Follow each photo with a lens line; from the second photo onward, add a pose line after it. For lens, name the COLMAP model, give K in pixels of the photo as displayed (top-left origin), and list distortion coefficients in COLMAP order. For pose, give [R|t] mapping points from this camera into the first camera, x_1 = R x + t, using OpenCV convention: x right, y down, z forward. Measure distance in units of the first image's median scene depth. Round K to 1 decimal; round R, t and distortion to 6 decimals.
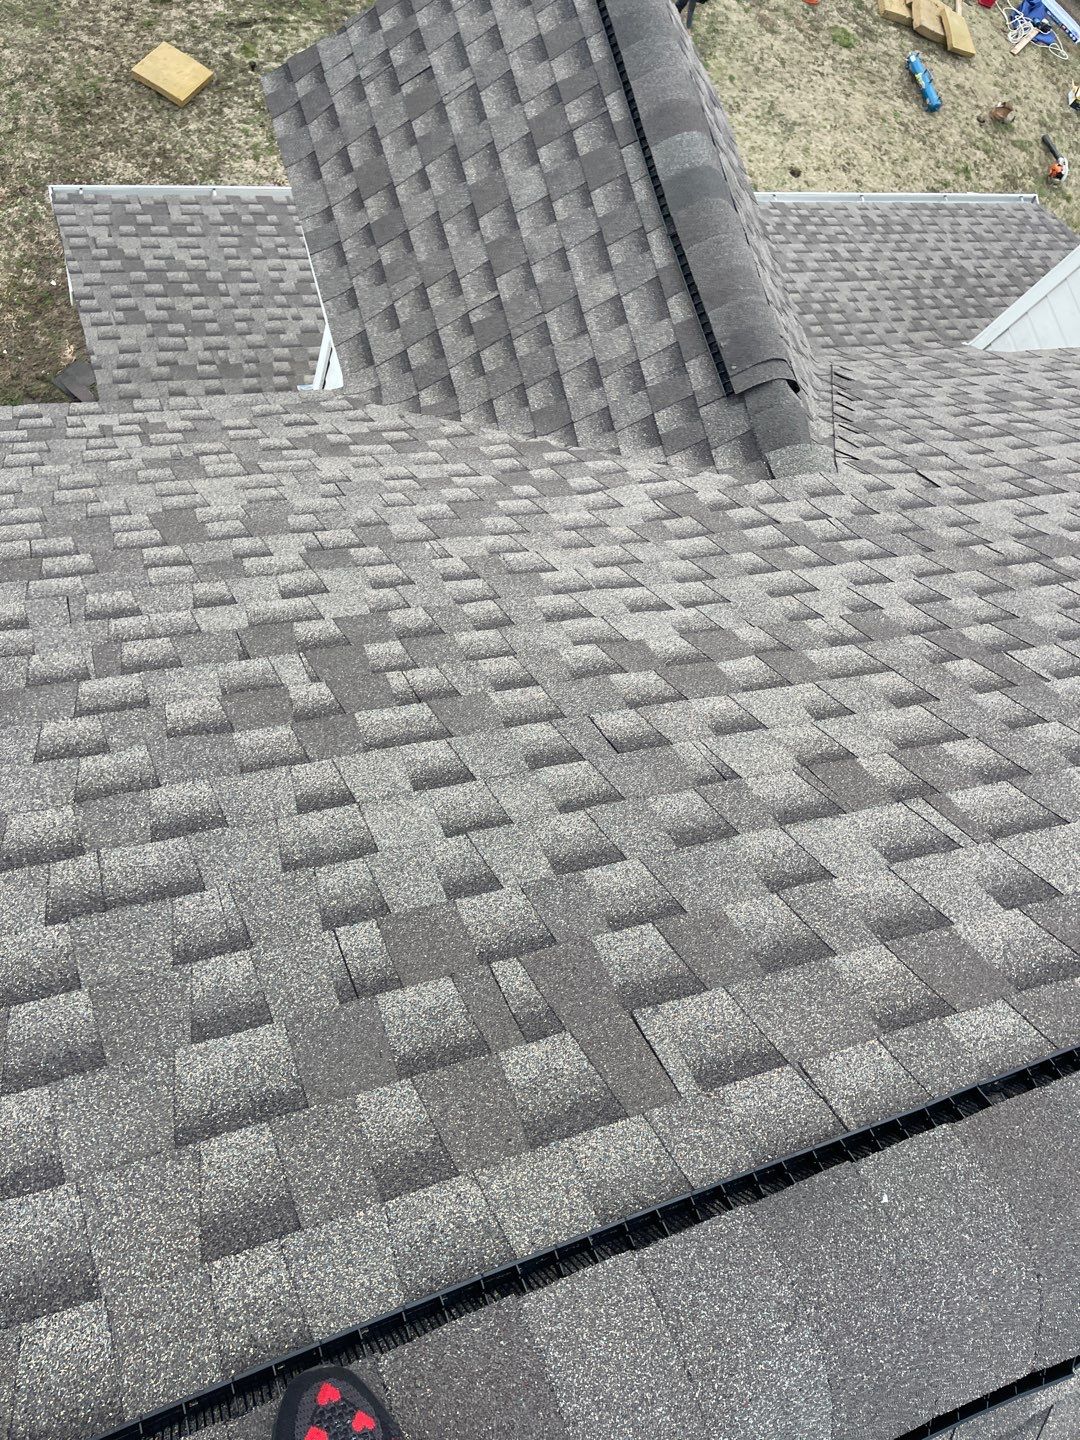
lens RADIAL K [[1083.0, 0, 551.6], [0, 1083.0, 714.3], [0, 0, 1]] dist [0.064078, -0.095609]
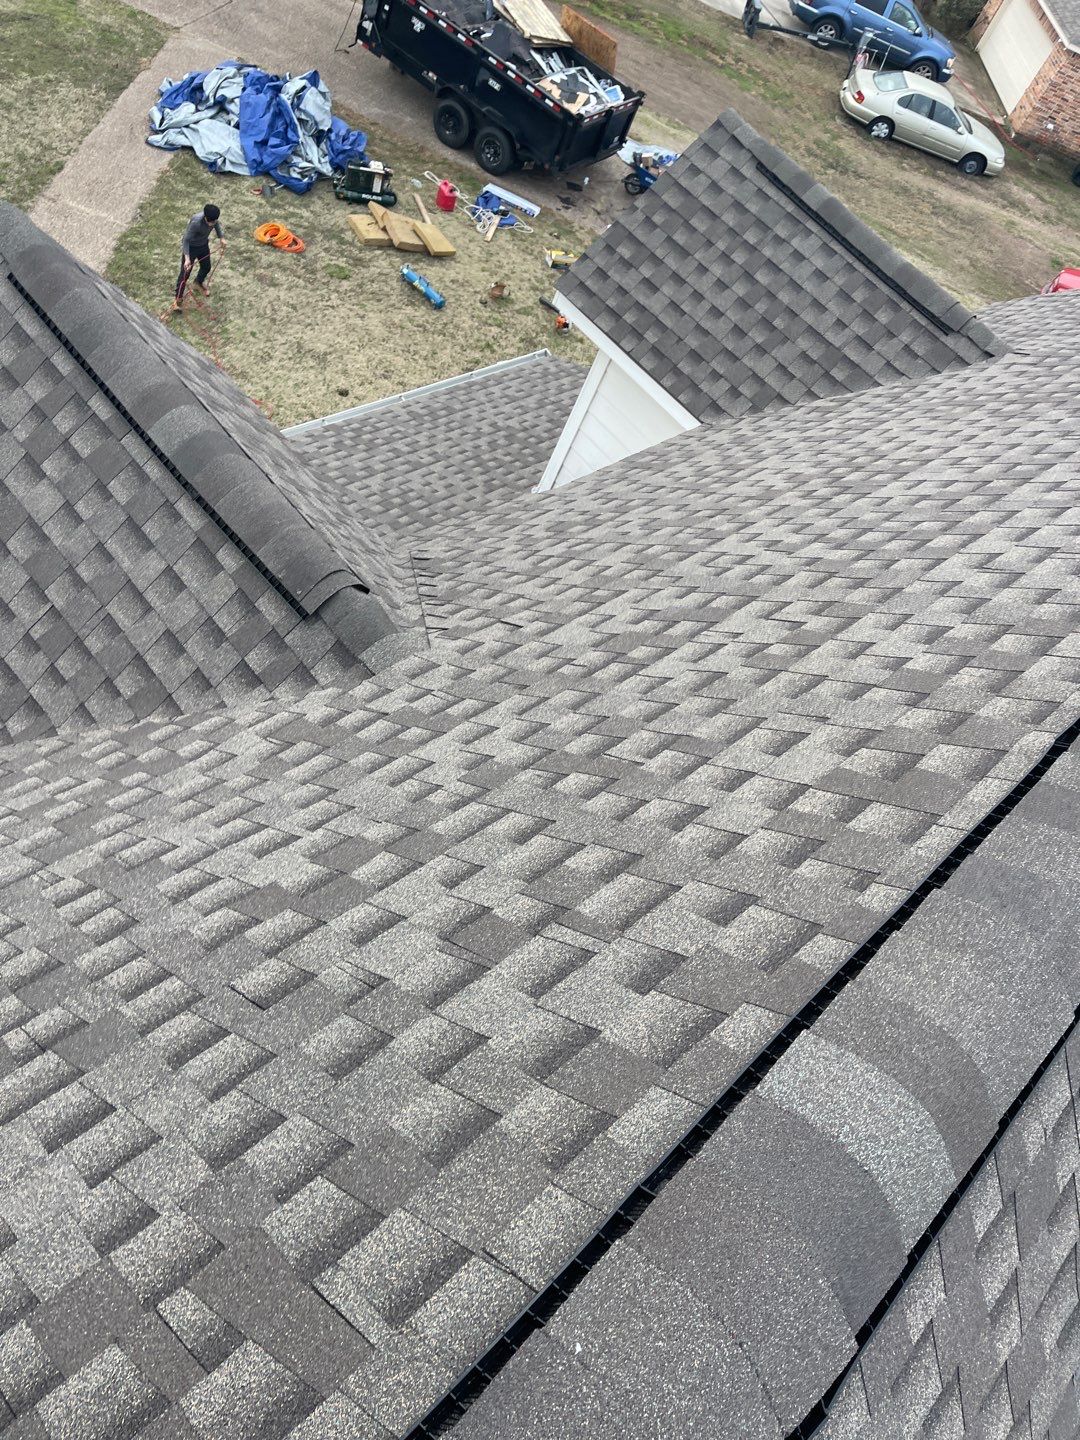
lens RADIAL K [[1083.0, 0, 559.9], [0, 1083.0, 708.4], [0, 0, 1]] dist [0.064078, -0.095609]
pose [[0.891370, -0.370333, 0.261369, 0.101730], [0.410459, 0.904108, -0.118797, 0.011638], [-0.192311, 0.213174, 0.957901, -0.030857]]
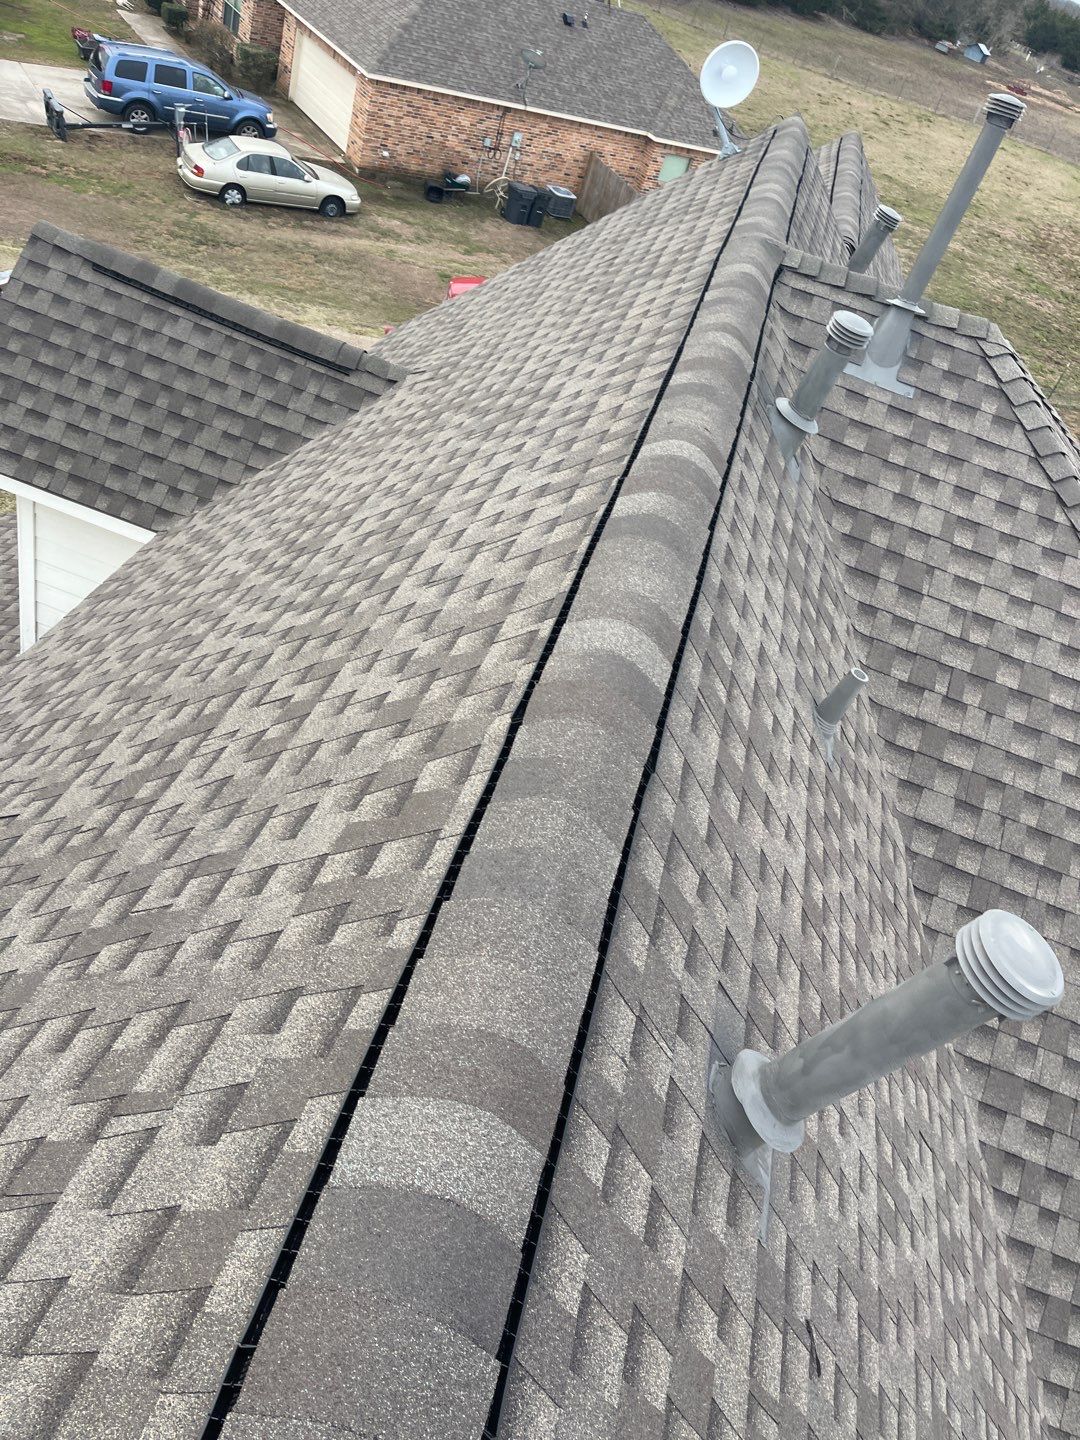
lens RADIAL K [[1083.0, 0, 560.7], [0, 1083.0, 756.9], [0, 0, 1]] dist [0.064078, -0.095609]
pose [[0.522410, -0.676669, 0.518852, 0.179508], [0.758683, 0.646604, 0.079393, 0.065262], [-0.389215, 0.352169, 0.851169, -0.057791]]
